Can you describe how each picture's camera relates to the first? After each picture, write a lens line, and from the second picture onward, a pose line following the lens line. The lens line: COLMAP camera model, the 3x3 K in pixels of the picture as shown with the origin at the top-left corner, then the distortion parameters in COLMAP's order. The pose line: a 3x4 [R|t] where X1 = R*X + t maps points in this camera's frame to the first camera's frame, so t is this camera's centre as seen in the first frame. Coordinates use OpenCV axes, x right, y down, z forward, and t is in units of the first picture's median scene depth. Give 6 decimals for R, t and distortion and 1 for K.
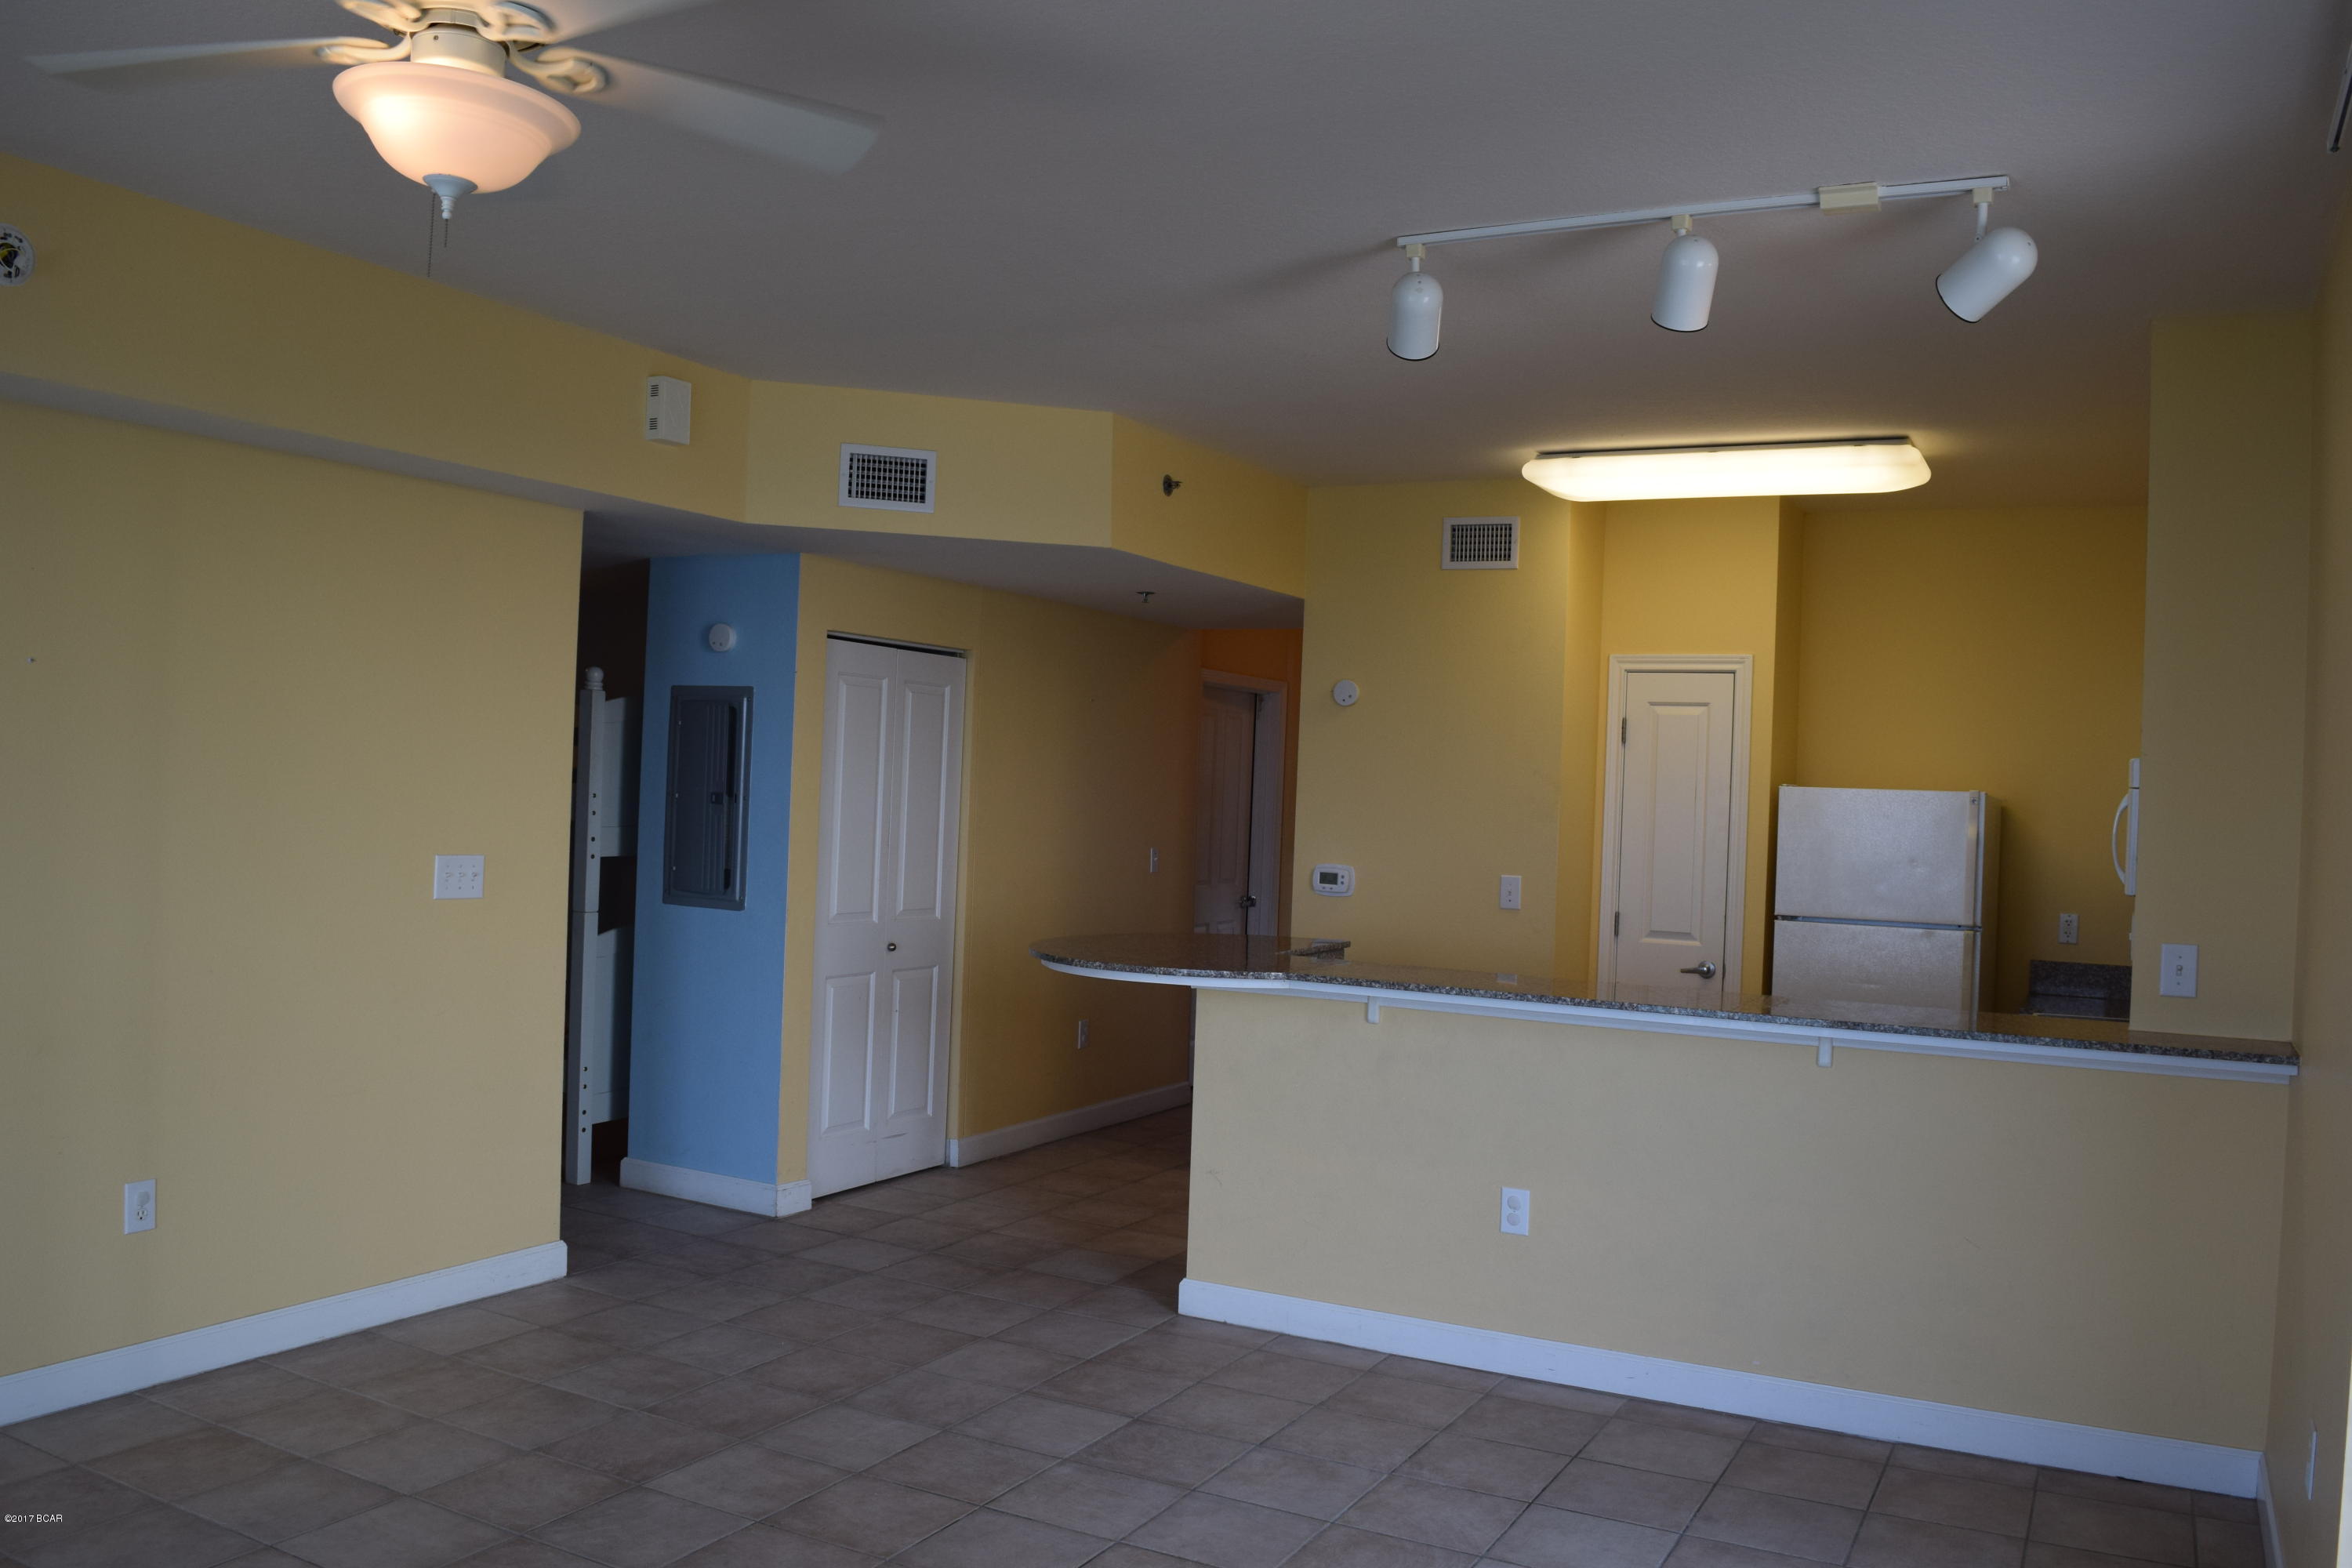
lens RADIAL K [[1844.5, 0, 1187.5], [0, 1844.5, 781.5], [0, 0, 1]] dist [-0.095188, 0.023167]
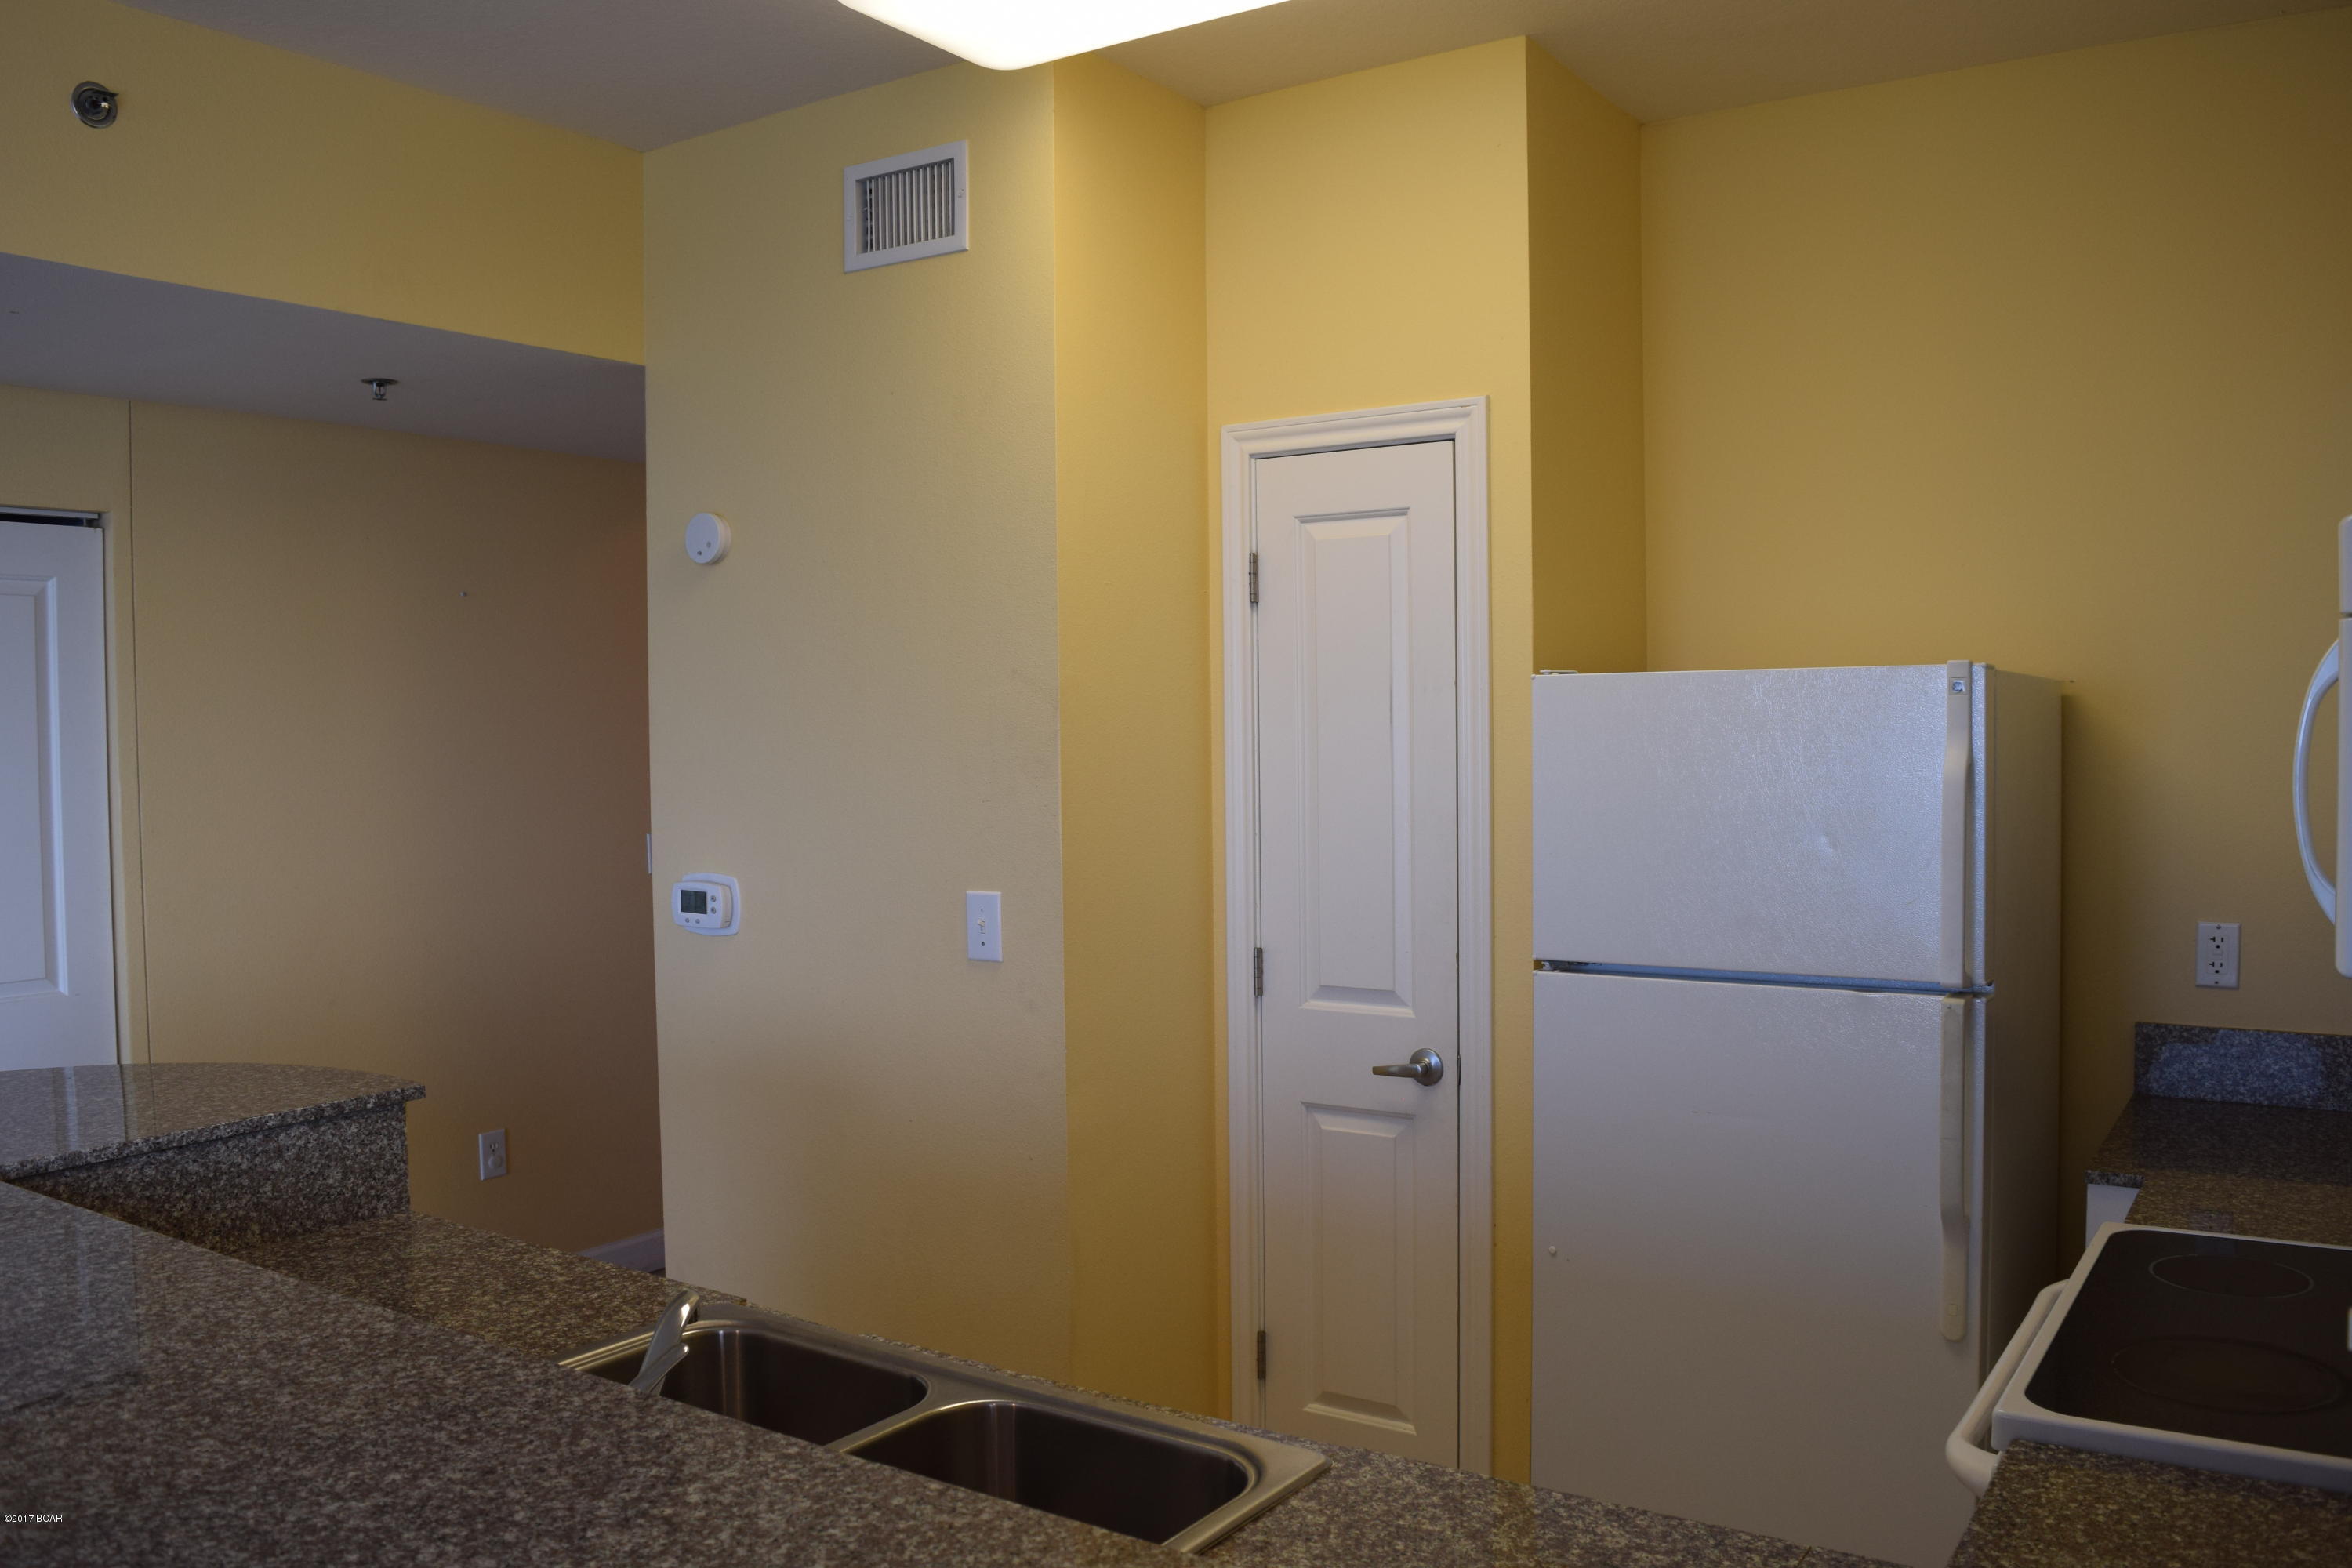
lens RADIAL K [[1844.5, 0, 1188.0], [0, 1844.5, 781.7], [0, 0, 1]] dist [-0.095188, 0.023167]
pose [[0.993899, -0.047355, -0.099608, 0.302262], [0.051296, 0.997984, 0.037379, 0.008012], [0.097637, -0.042261, 0.994324, 0.574689]]
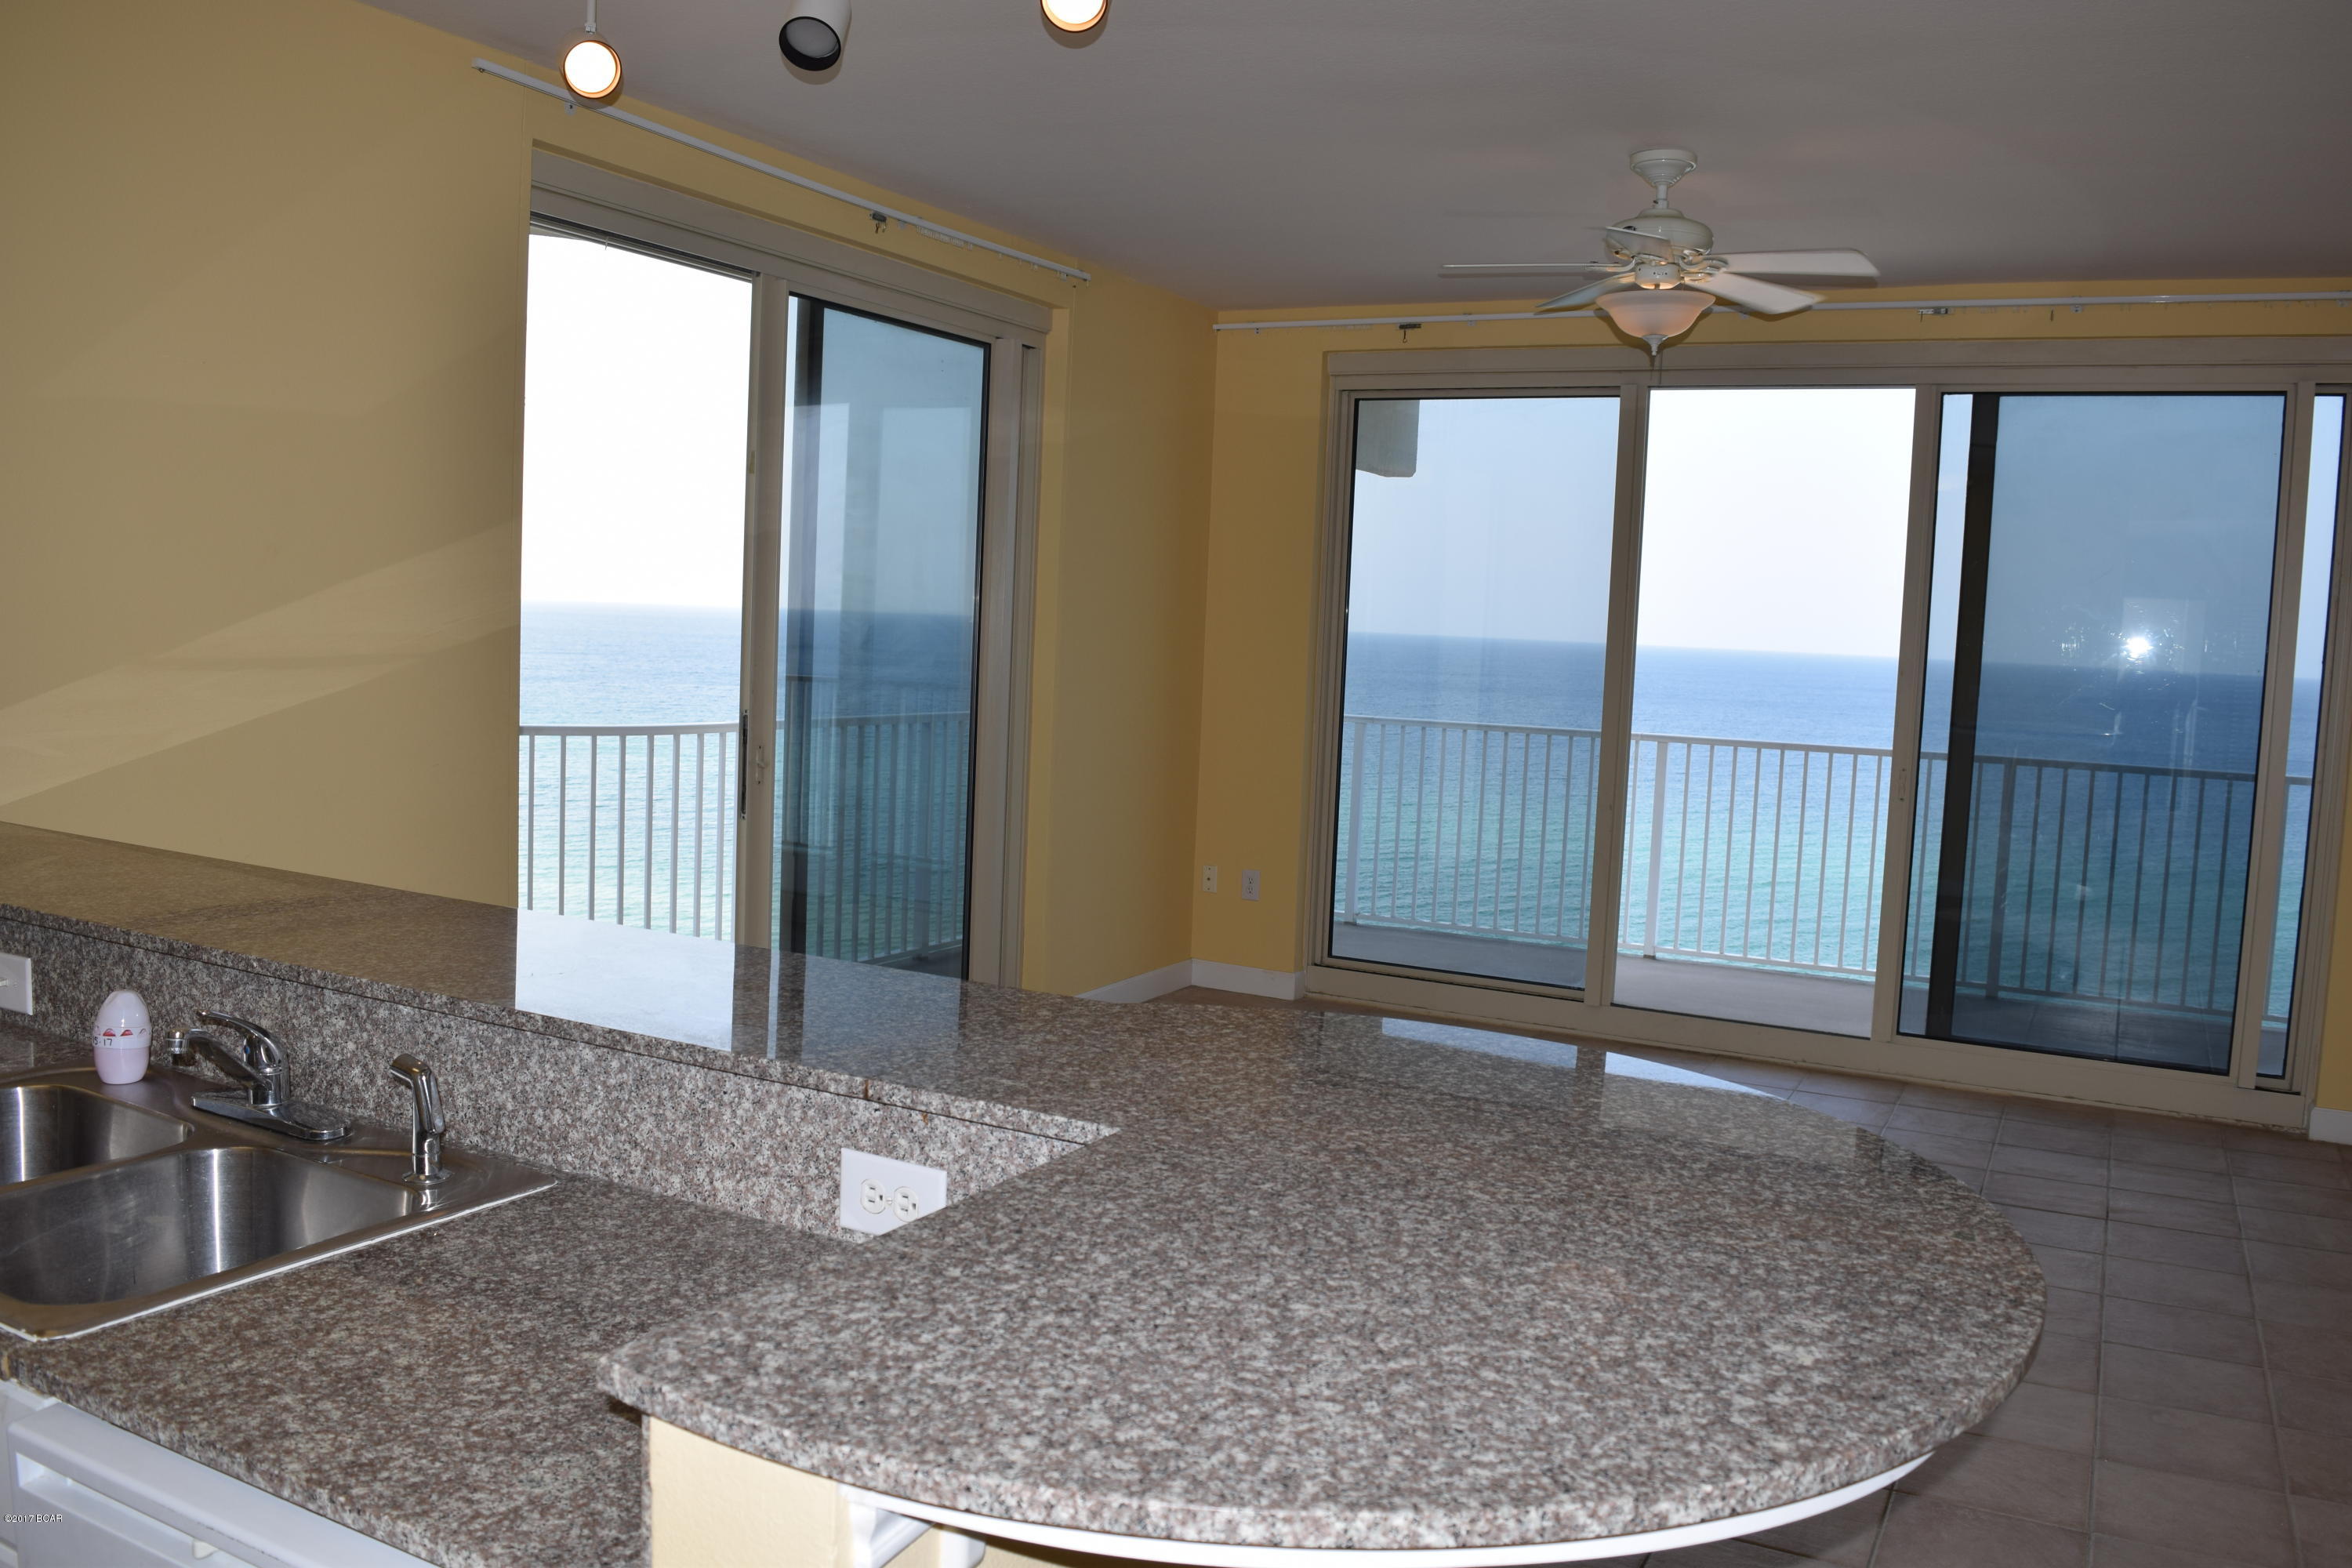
lens RADIAL K [[1844.5, 0, 1181.9], [0, 1844.5, 779.1], [0, 0, 1]] dist [-0.095188, 0.023167]
pose [[-0.996724, -0.080378, -0.009011, 0.036845], [-0.080854, 0.993067, 0.085325, 0.011339], [0.002090, 0.085774, -0.996312, 1.127653]]
